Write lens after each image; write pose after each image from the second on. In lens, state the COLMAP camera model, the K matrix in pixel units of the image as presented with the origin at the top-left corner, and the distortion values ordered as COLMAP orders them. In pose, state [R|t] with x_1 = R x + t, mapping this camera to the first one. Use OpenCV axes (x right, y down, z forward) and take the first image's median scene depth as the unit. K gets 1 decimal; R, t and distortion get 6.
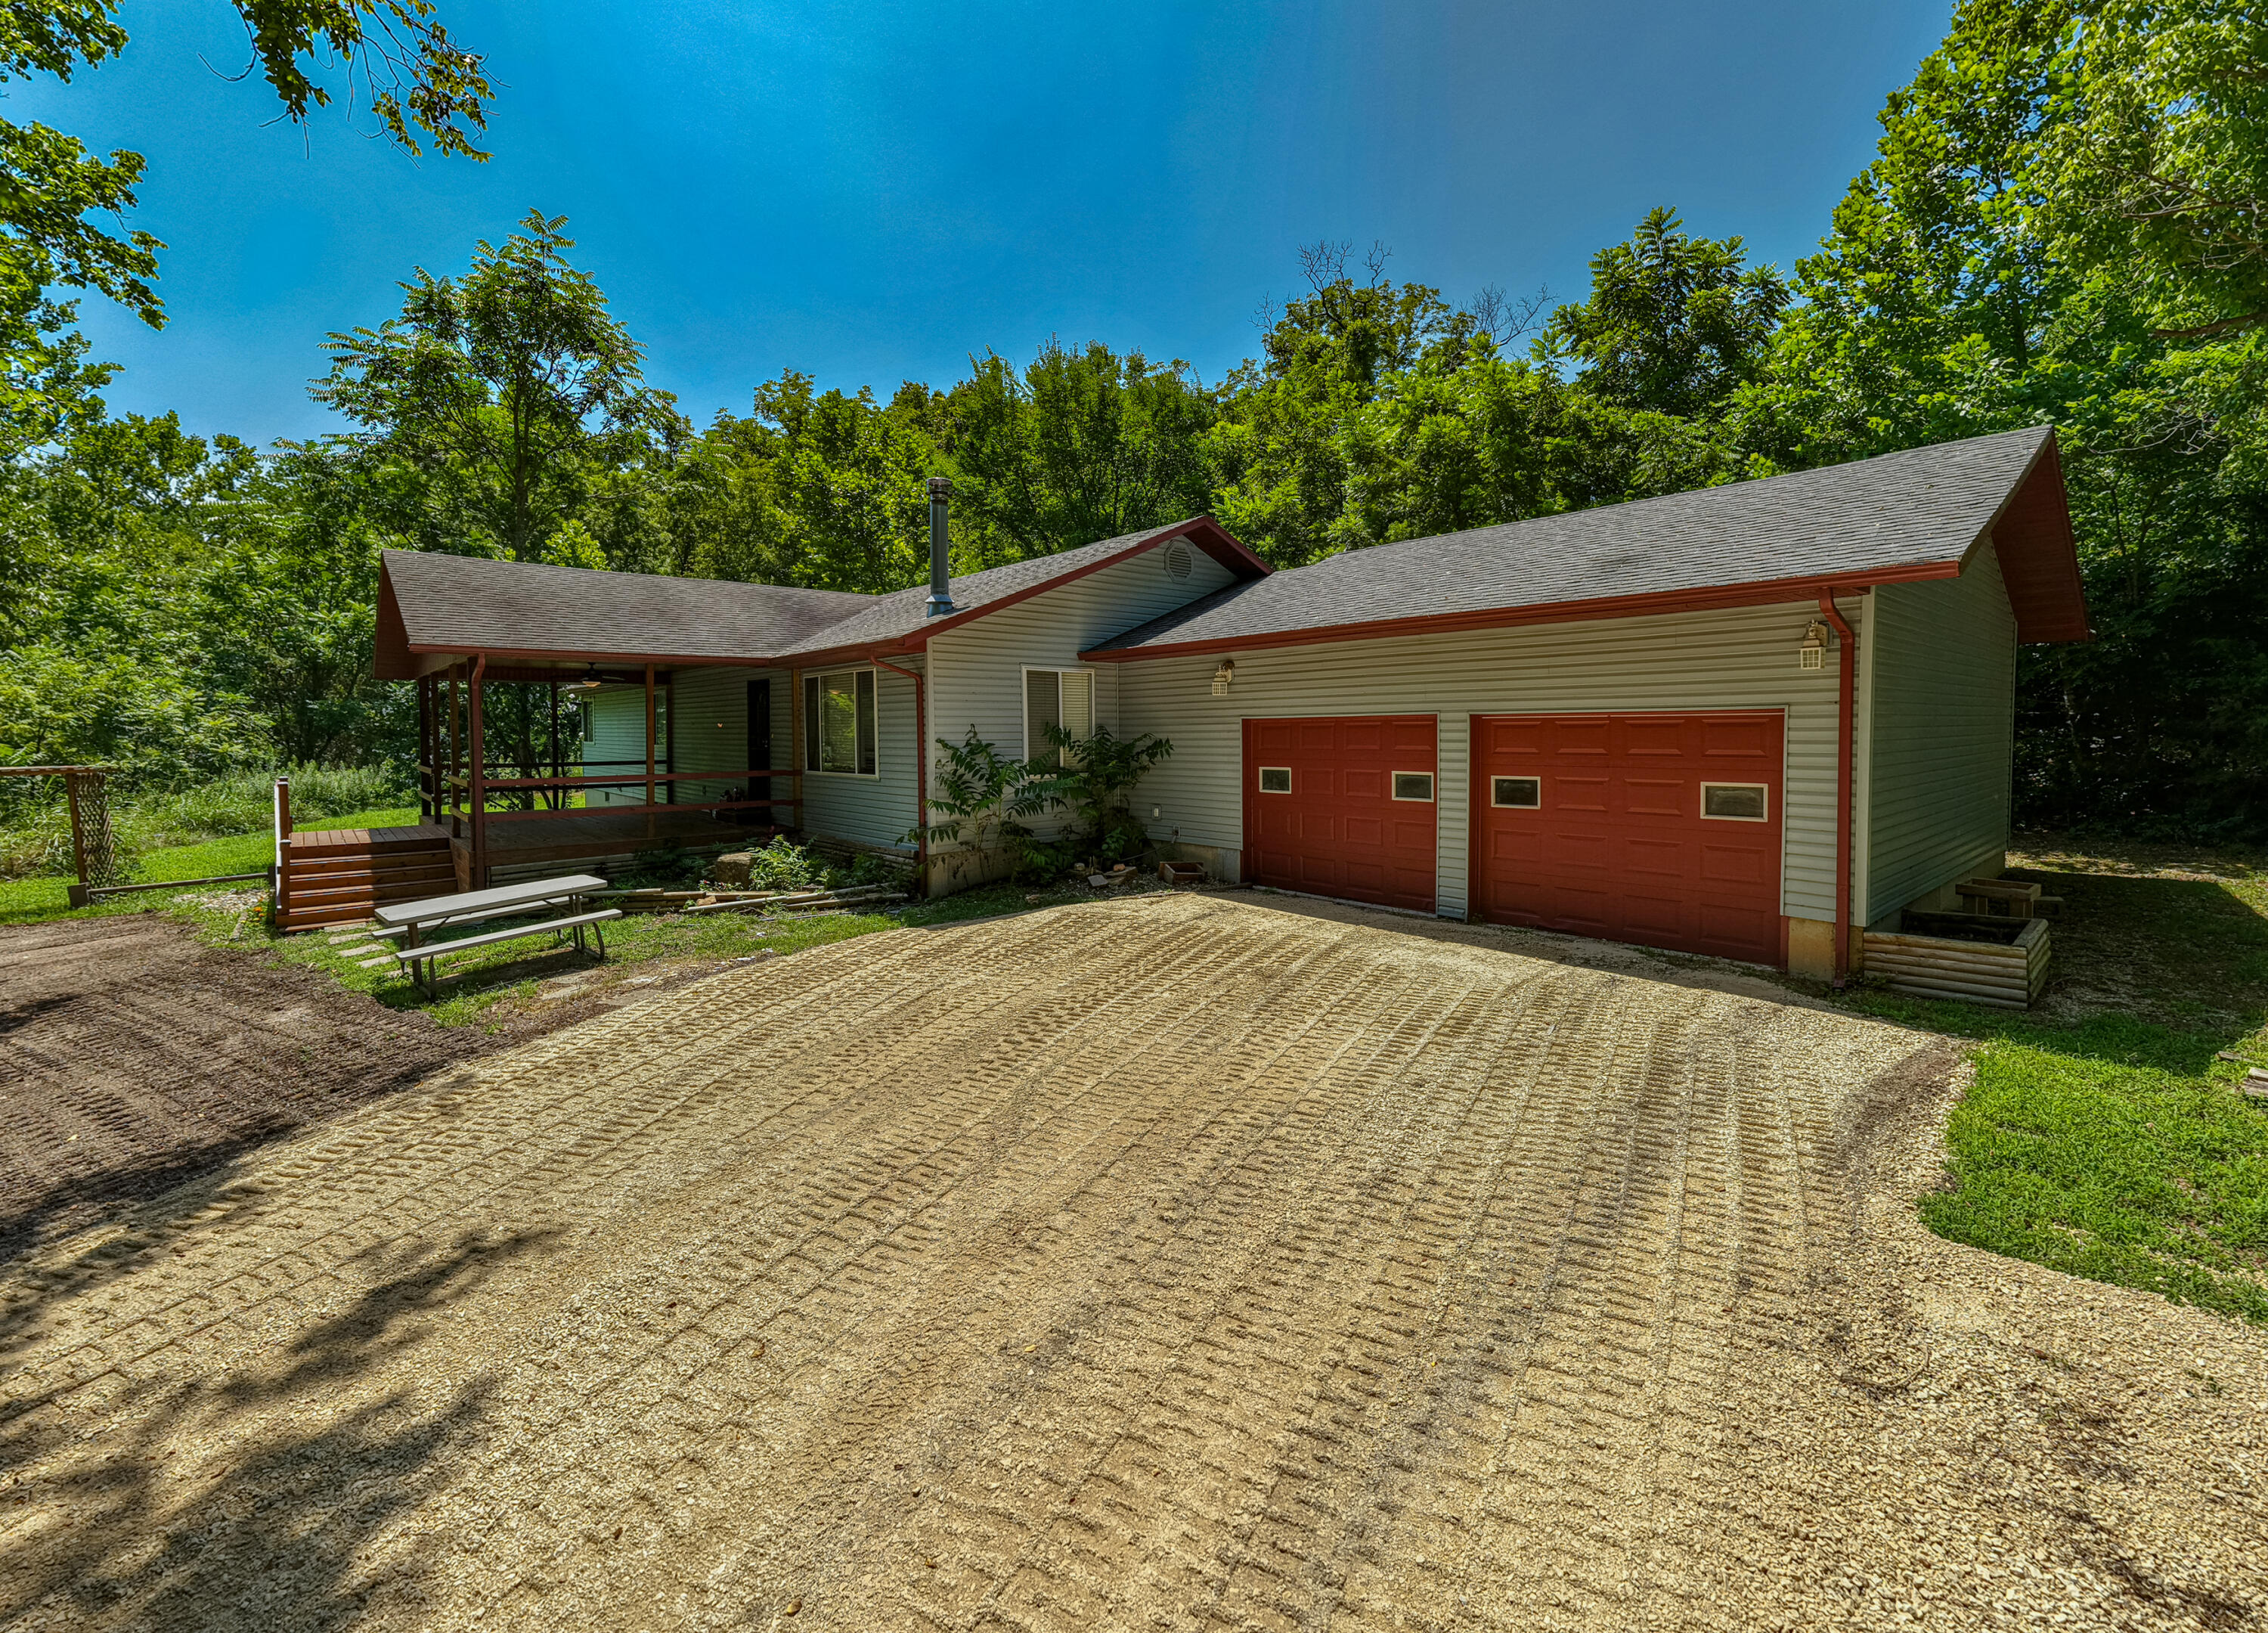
lens RADIAL K [[972.0, 0, 1132.4], [0, 972.0, 762.6], [0, 0, 1]] dist [-0.024220, -0.000041]
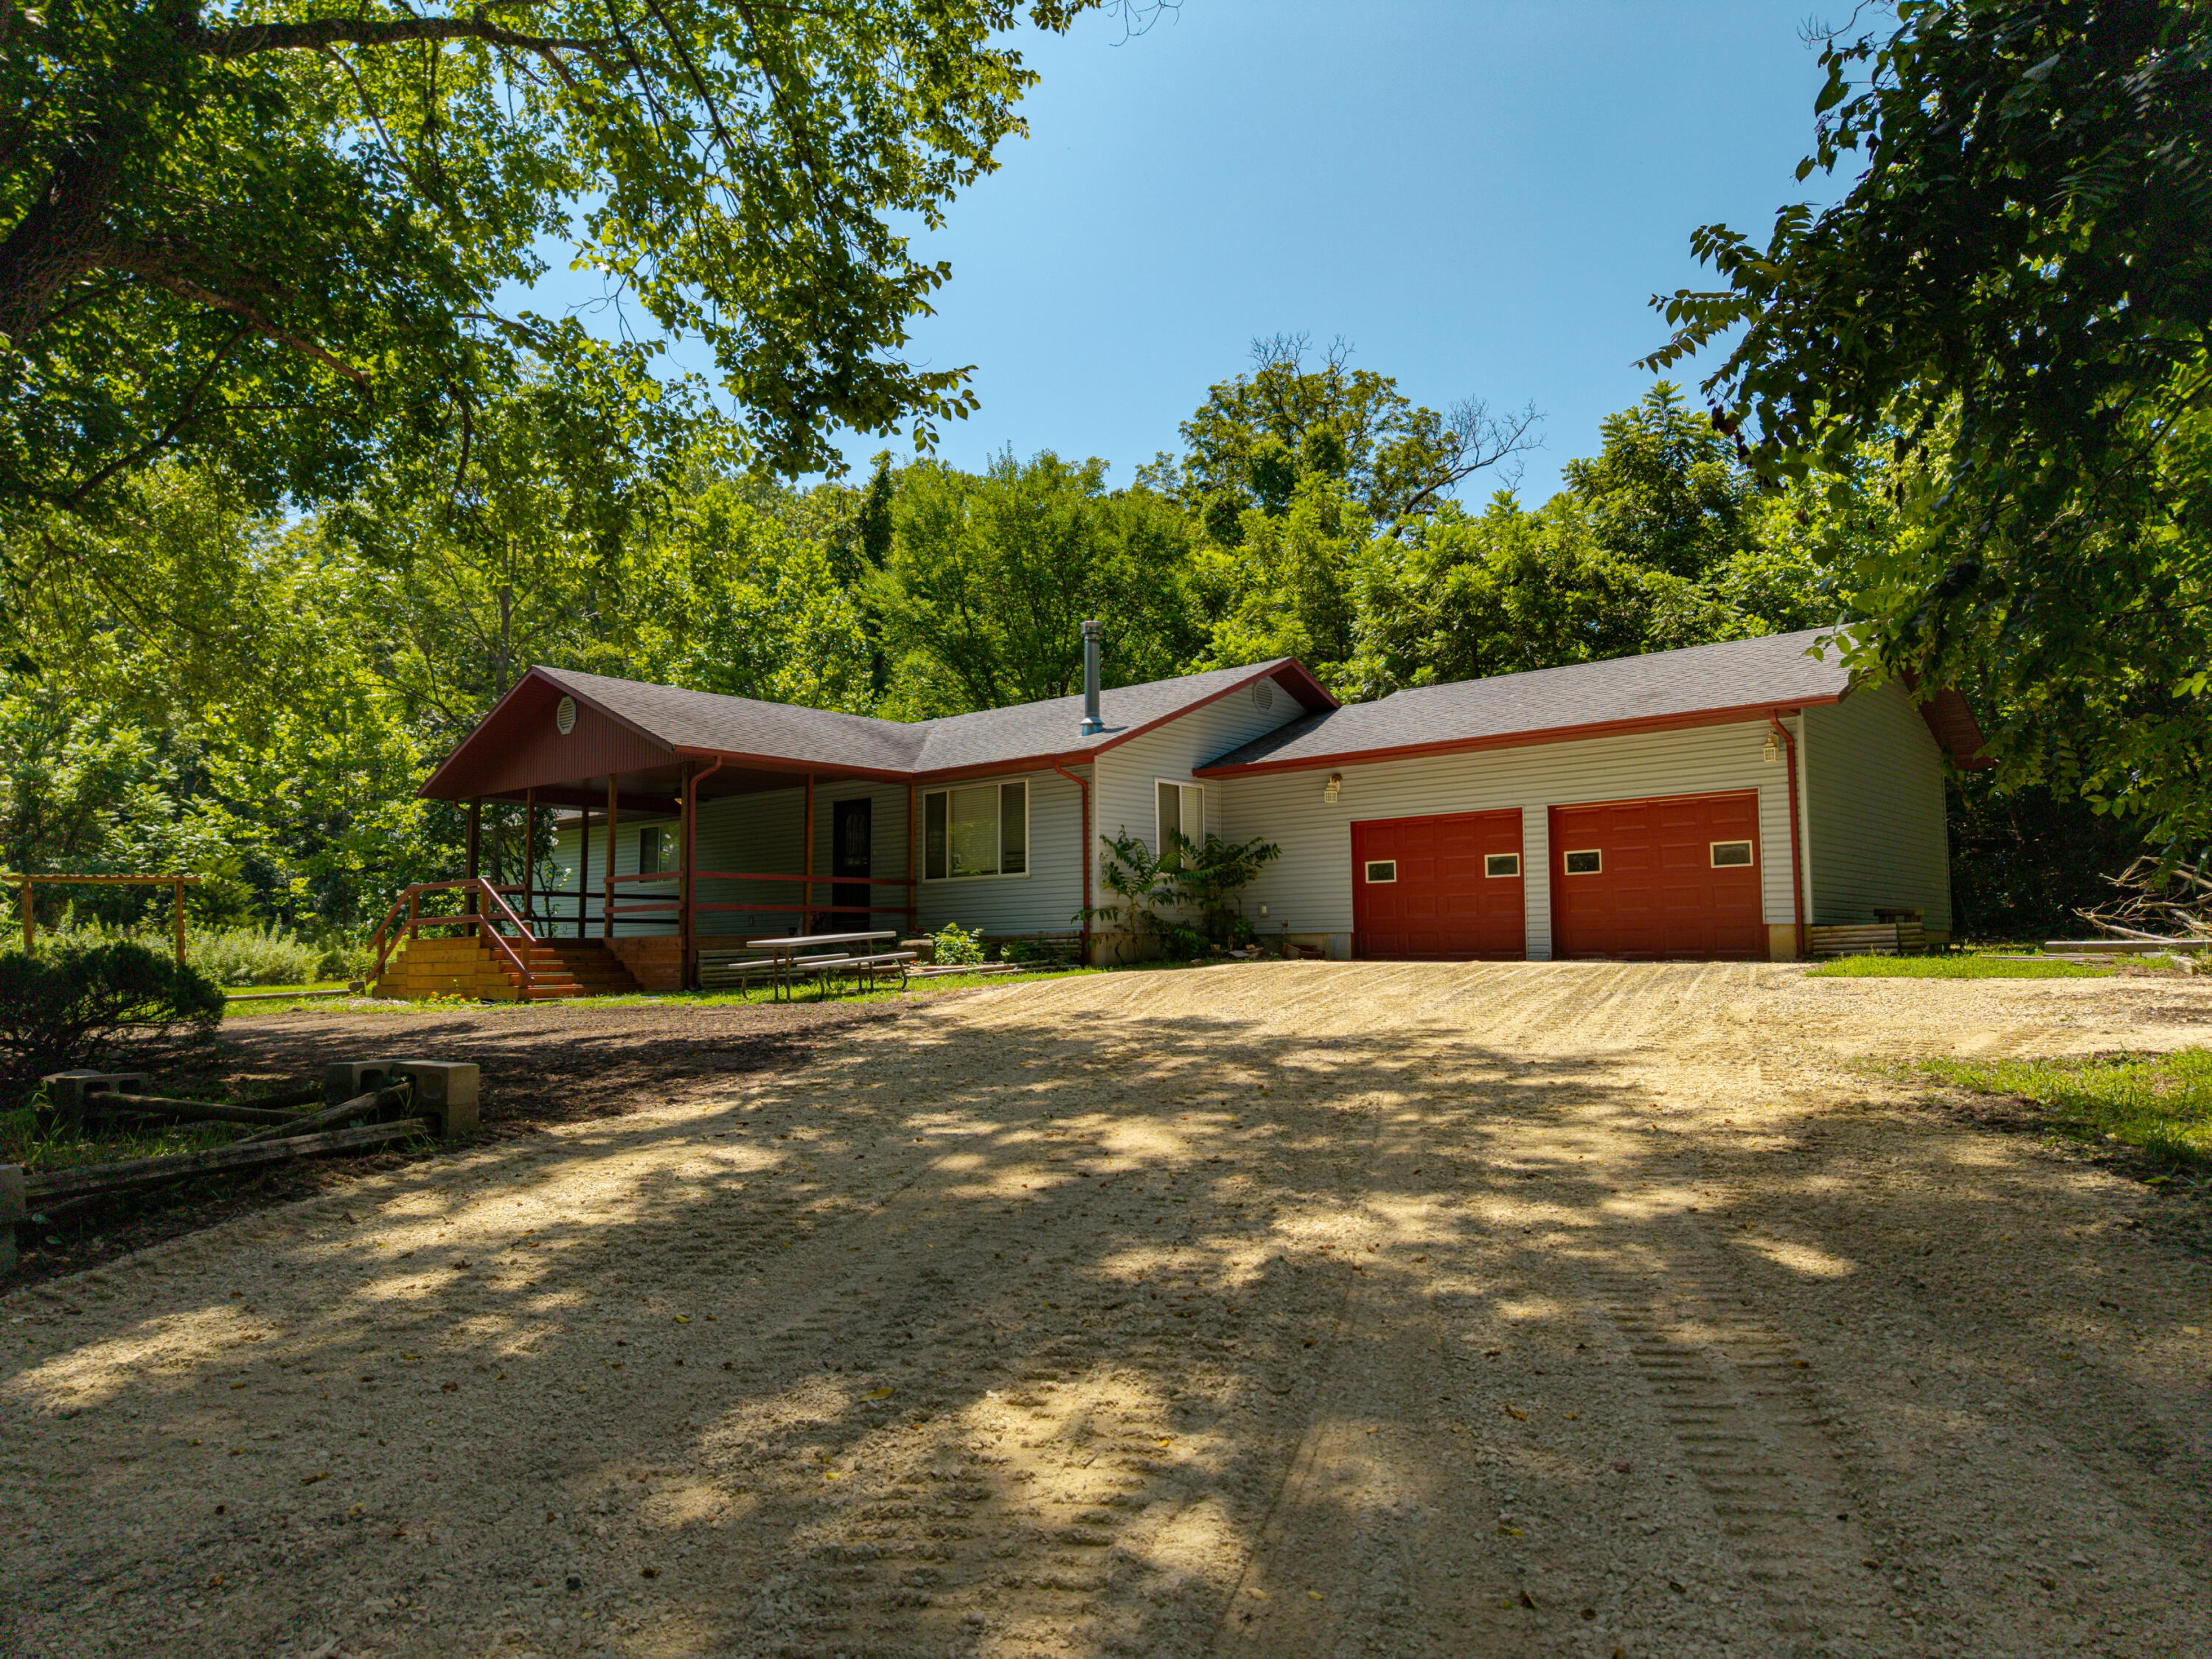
lens RADIAL K [[1572.6, 0, 1106.0], [0, 1572.6, 829.5], [0, 0, 1]] dist [0.089014, -0.254385]
pose [[0.988744, 0.017079, 0.148640, -0.337982], [0.003027, 0.990976, -0.134002, 0.159338], [-0.149587, 0.132944, 0.979770, -0.612691]]
